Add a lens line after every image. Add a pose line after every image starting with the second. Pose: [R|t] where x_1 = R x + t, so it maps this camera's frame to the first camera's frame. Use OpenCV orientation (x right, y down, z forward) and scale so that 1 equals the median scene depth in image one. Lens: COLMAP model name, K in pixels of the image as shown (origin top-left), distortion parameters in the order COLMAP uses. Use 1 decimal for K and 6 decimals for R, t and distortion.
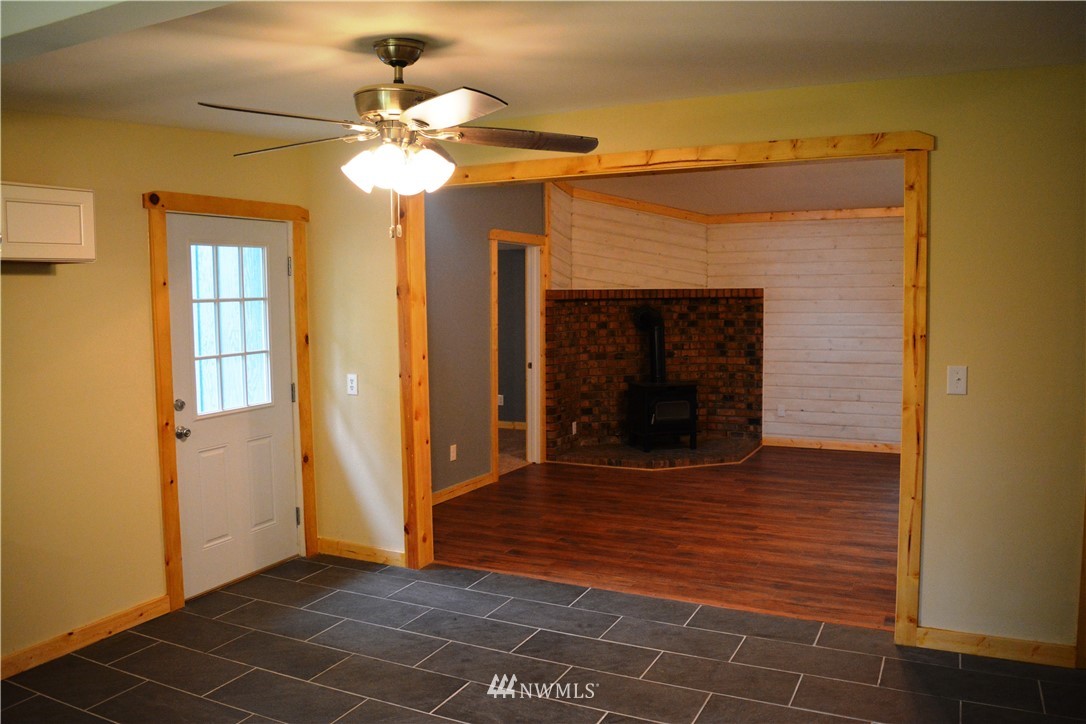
lens RADIAL K [[850.7, 0, 543.1], [0, 850.7, 356.9], [0, 0, 1]] dist [-0.096160, 0.022031]
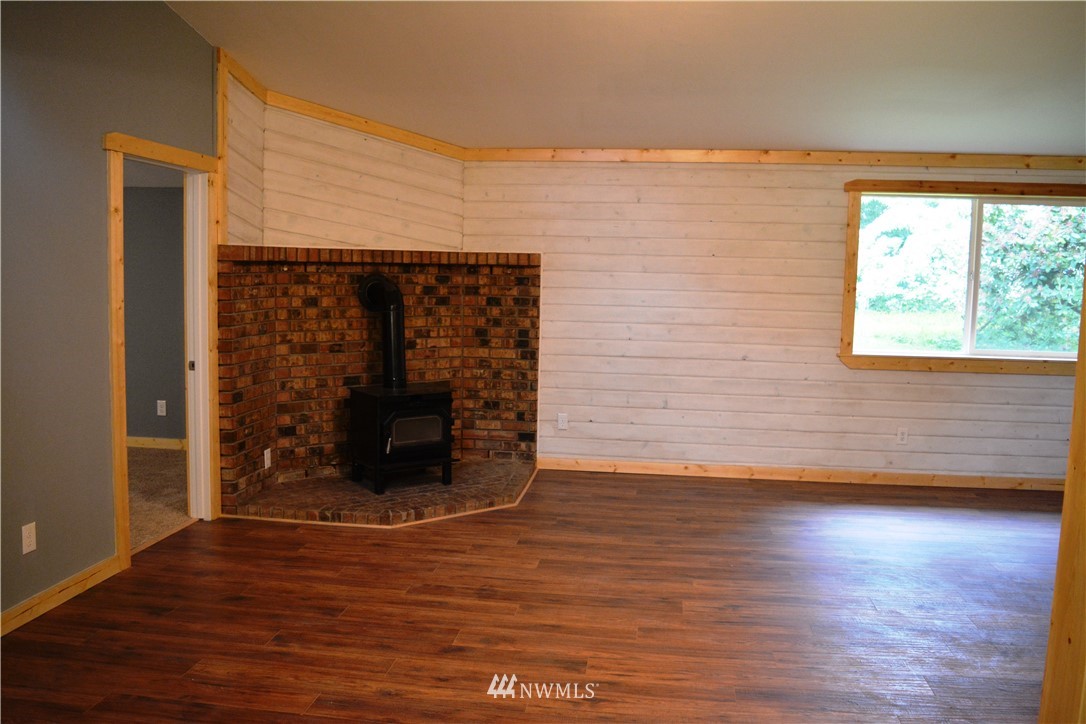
lens RADIAL K [[850.7, 0, 547.6], [0, 850.7, 356.1], [0, 0, 1]] dist [-0.096160, 0.022031]
pose [[0.944688, -0.003585, 0.327950, 0.028509], [-0.007315, 0.999461, 0.031999, -0.017550], [-0.327888, -0.032628, 0.944153, 0.319956]]
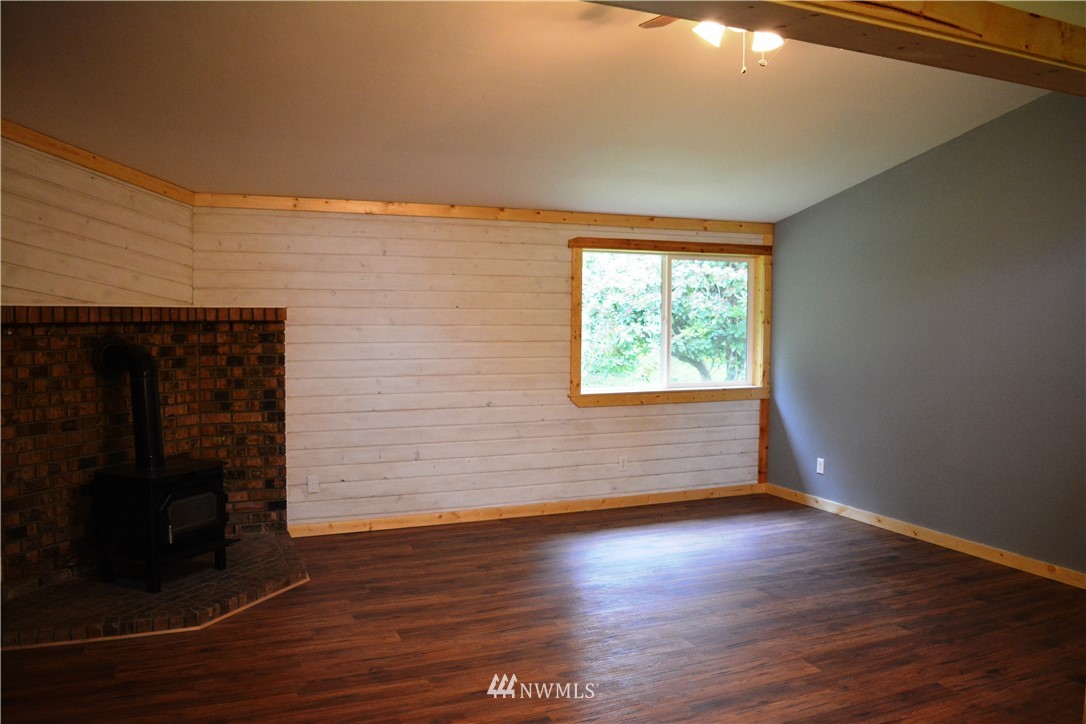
lens RADIAL K [[850.7, 0, 549.3], [0, 850.7, 354.9], [0, 0, 1]] dist [-0.096160, 0.022031]
pose [[0.645094, -0.021860, 0.763791, -0.124005], [0.042162, 0.999086, -0.007016, -0.030939], [-0.762939, 0.036728, 0.645426, 0.416775]]
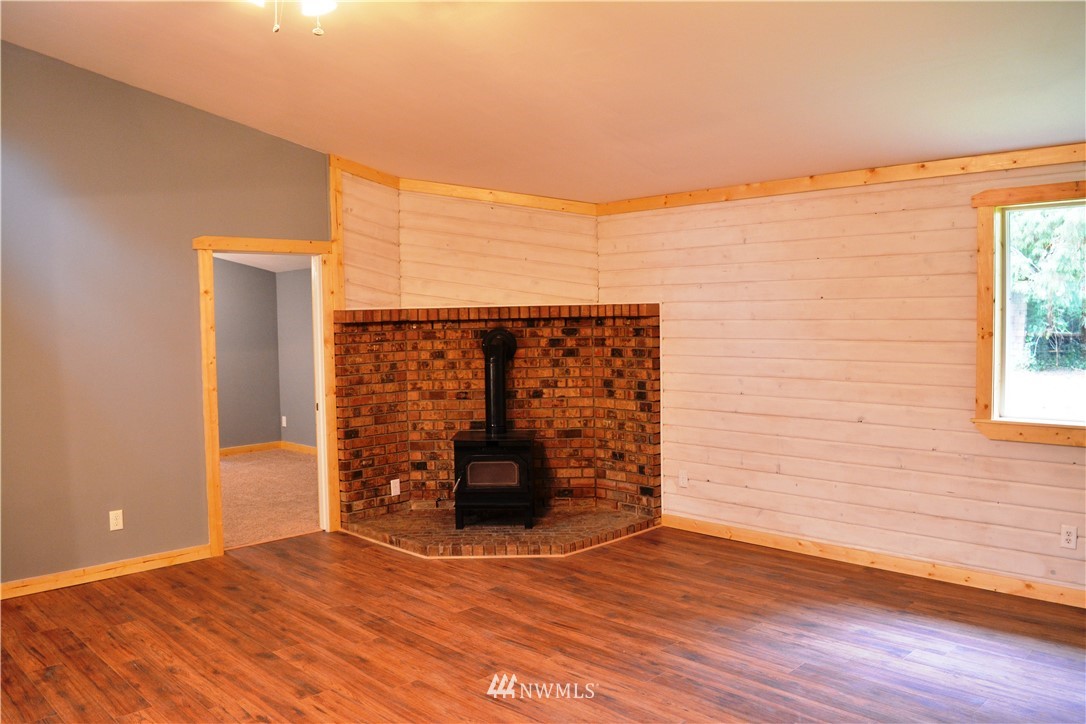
lens RADIAL K [[850.7, 0, 545.0], [0, 850.7, 352.3], [0, 0, 1]] dist [-0.096160, 0.022031]
pose [[0.946250, 0.008227, -0.323332, 0.415245], [-0.013171, 0.999827, -0.013104, -0.031292], [0.323168, 0.016658, 0.946195, 0.312636]]
